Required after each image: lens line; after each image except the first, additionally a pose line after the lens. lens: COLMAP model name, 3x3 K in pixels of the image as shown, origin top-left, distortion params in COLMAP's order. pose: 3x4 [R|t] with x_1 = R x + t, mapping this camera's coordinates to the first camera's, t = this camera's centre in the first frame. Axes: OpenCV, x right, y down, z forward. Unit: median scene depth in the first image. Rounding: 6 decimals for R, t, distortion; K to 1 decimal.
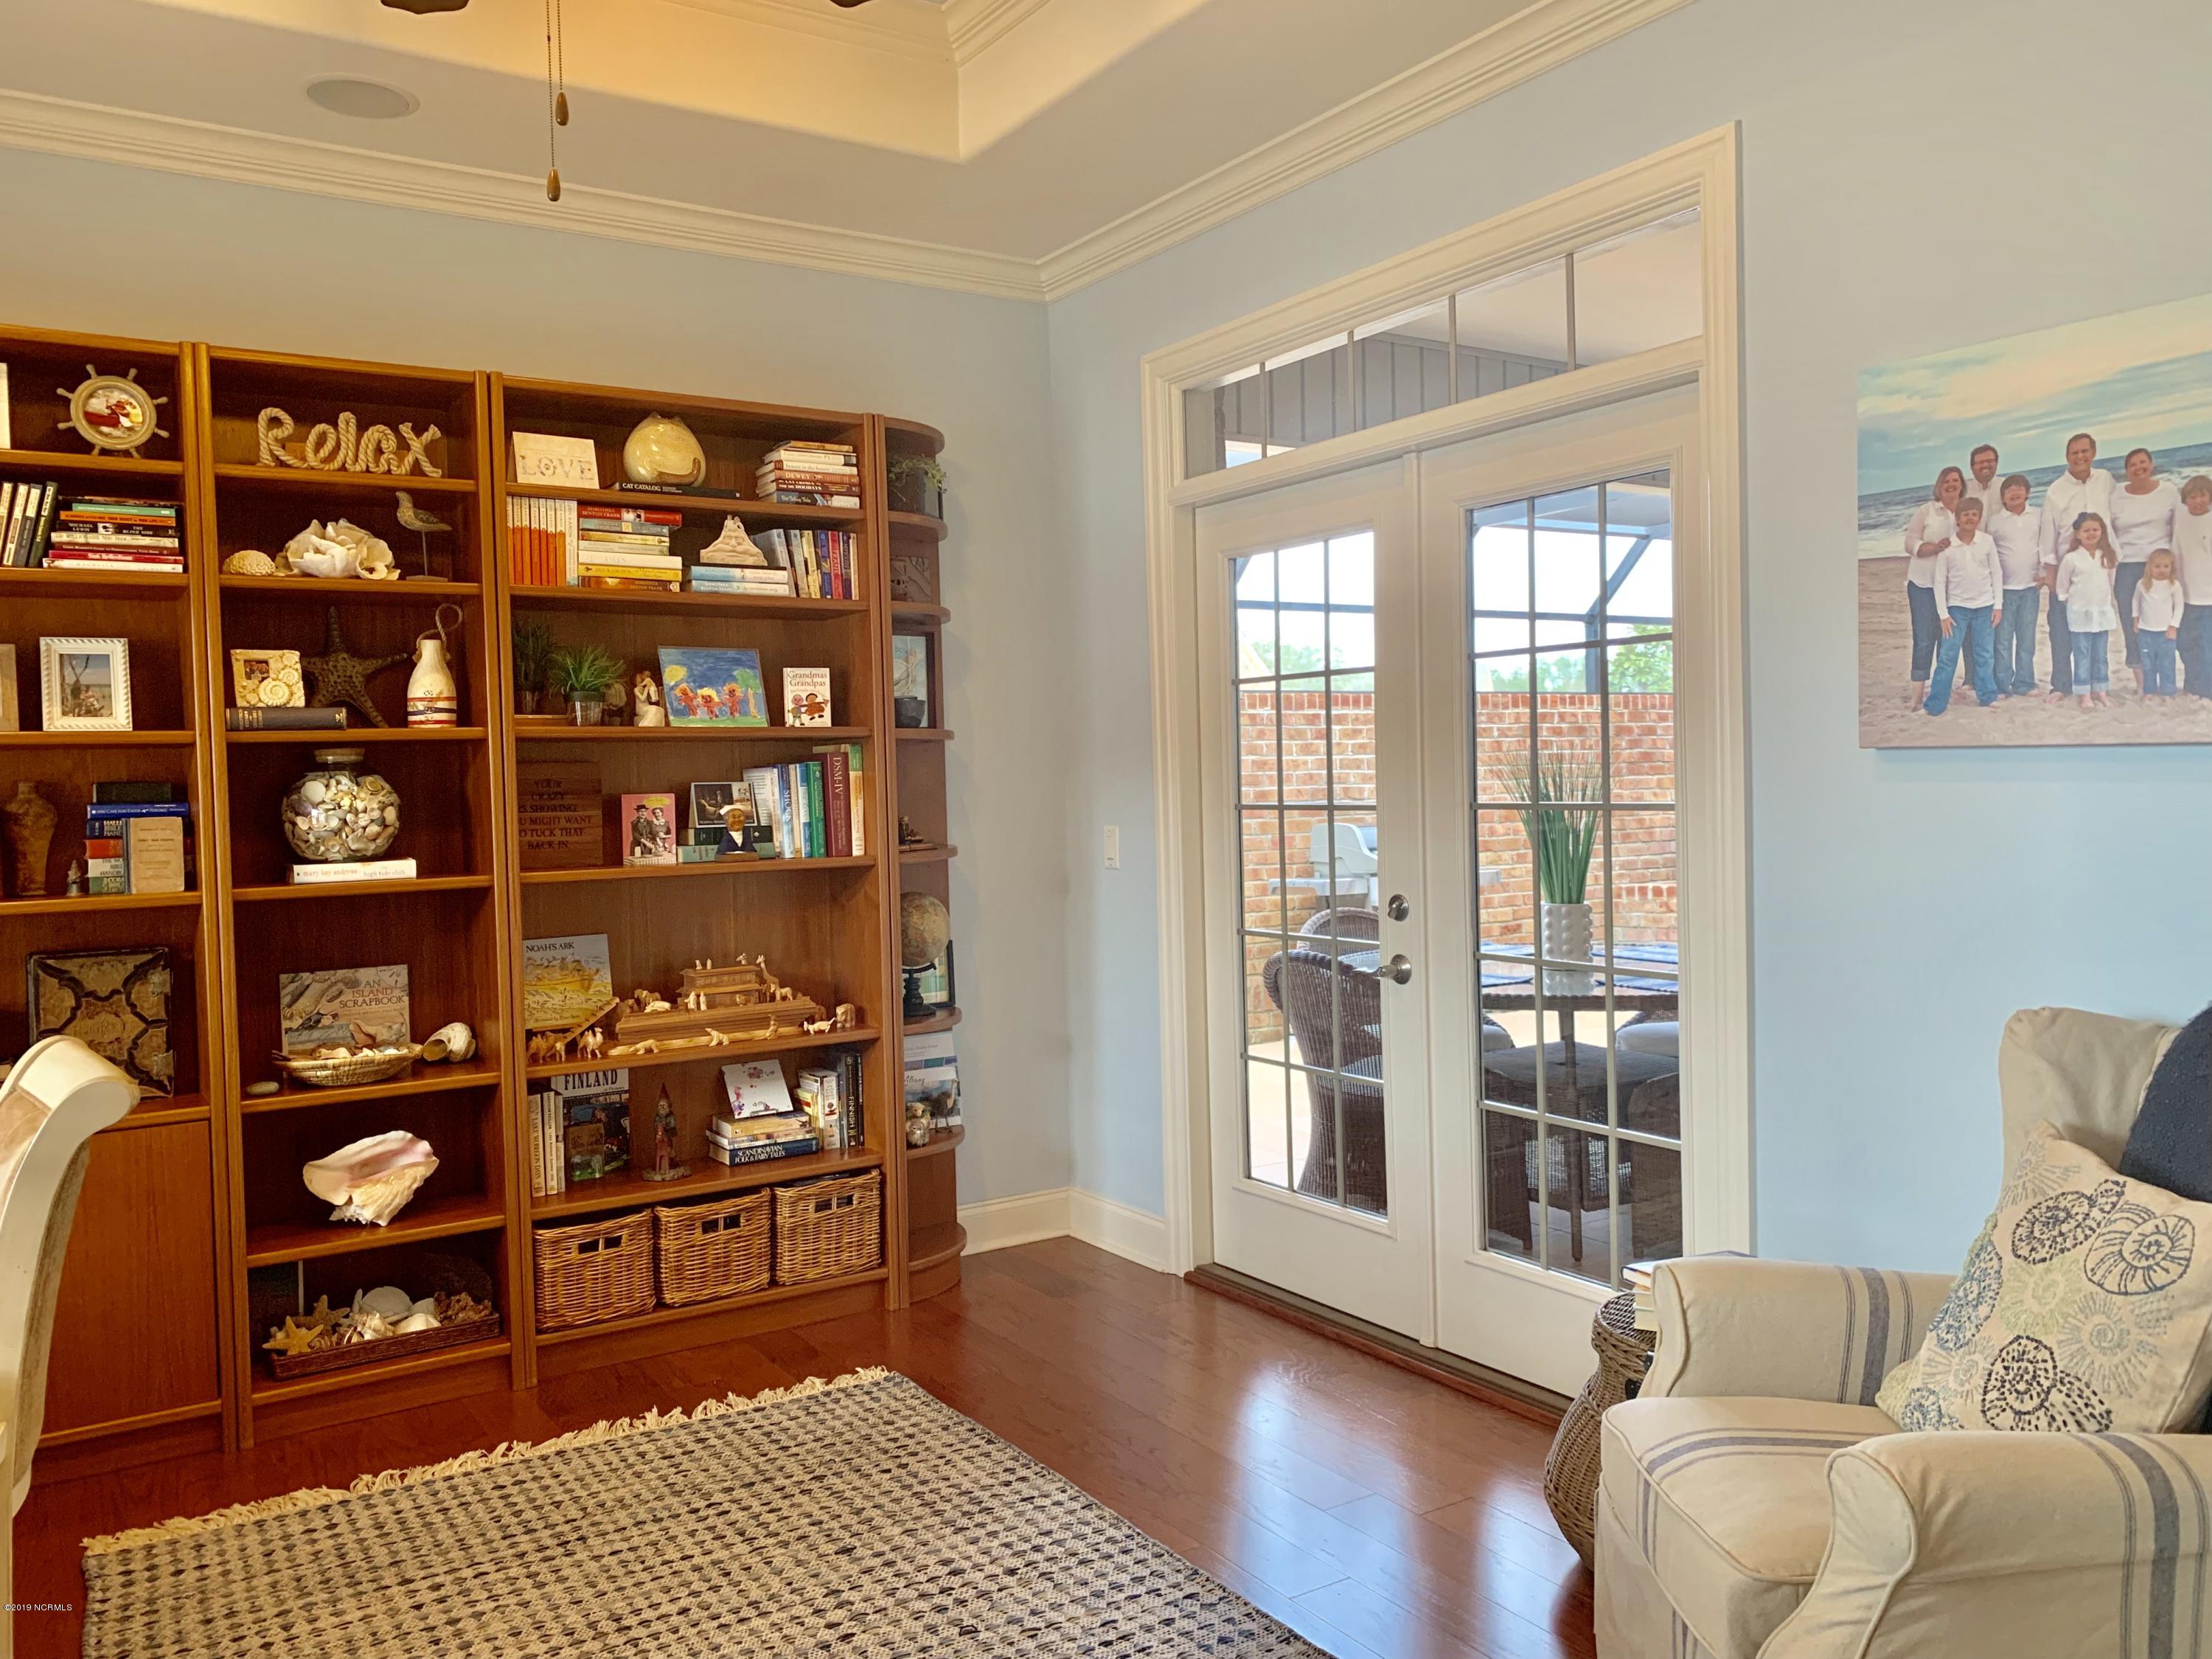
lens RADIAL K [[1692.5, 0, 1102.9], [0, 1692.5, 801.7], [0, 0, 1]] dist [0.098761, -0.159100]
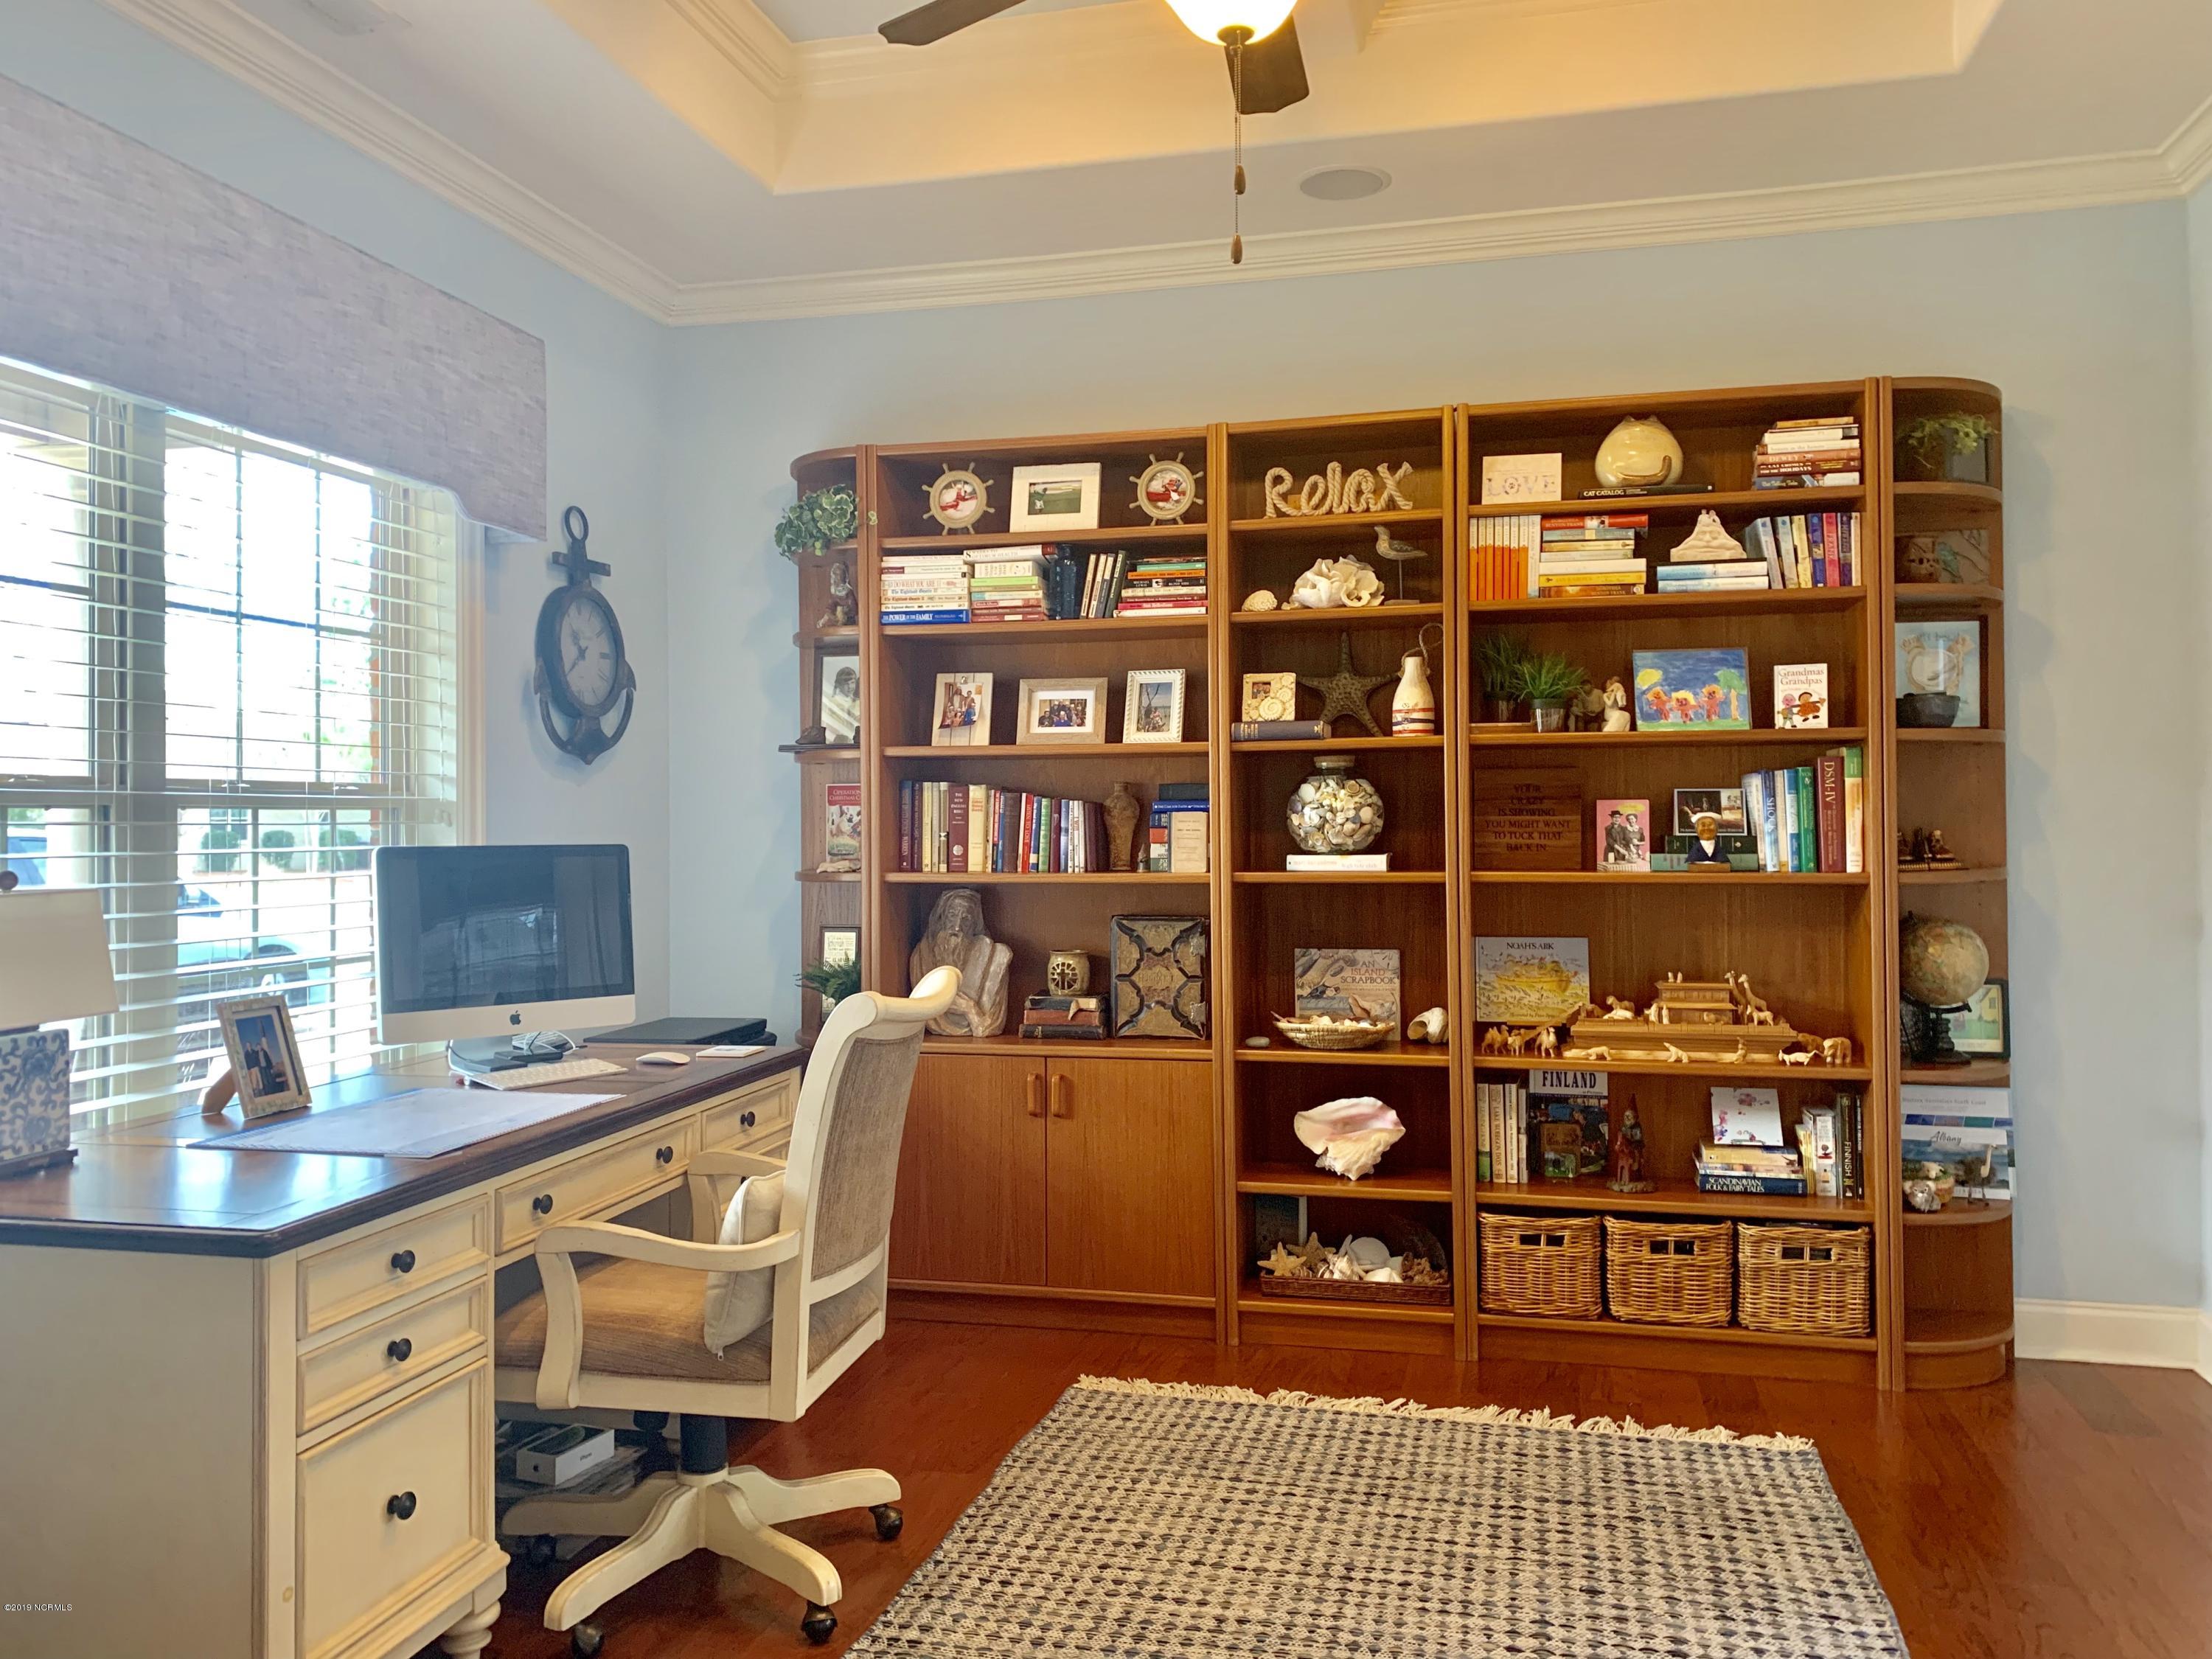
lens RADIAL K [[1685.7, 0, 1103.6], [0, 1685.7, 786.1], [0, 0, 1]] dist [0.069529, -0.108896]
pose [[0.684337, 0.005122, -0.729148, 0.259890], [-0.019233, 0.999754, -0.011029, 0.004385], [0.728913, 0.021571, 0.684267, 0.108703]]
